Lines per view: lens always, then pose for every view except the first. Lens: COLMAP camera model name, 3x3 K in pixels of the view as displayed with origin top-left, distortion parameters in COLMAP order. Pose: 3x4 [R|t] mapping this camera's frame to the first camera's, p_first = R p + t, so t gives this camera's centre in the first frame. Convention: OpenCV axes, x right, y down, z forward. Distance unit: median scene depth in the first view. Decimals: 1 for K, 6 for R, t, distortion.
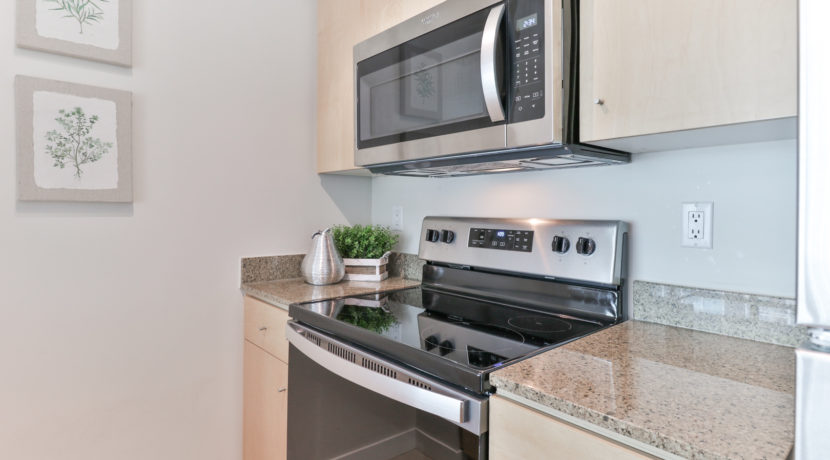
lens RADIAL K [[462.9, 0, 397.5], [0, 462.9, 210.9], [0, 0, 1]] dist [0.000974, -0.000019]
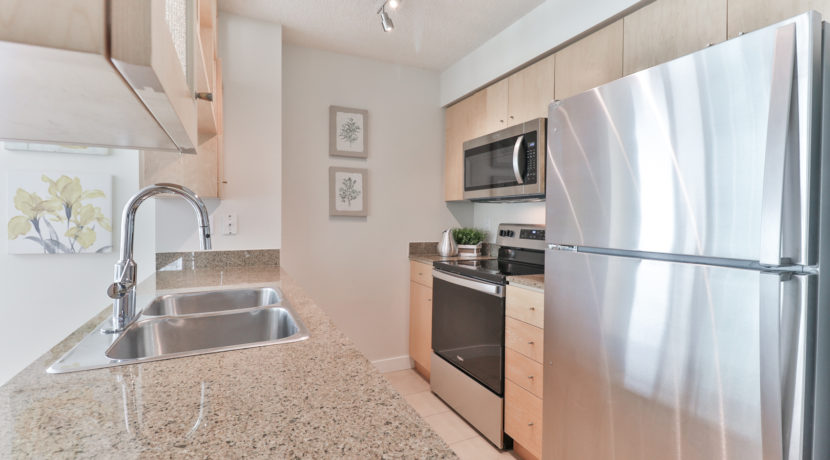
lens RADIAL K [[384.6, 0, 413.5], [0, 384.6, 224.4], [0, 0, 1]] dist [0.001800, -0.000176]
pose [[0.971008, 0.008910, -0.238882, 0.106836], [-0.006567, 0.999922, 0.010600, 0.001407], [0.238958, -0.008724, 0.970991, -0.746983]]
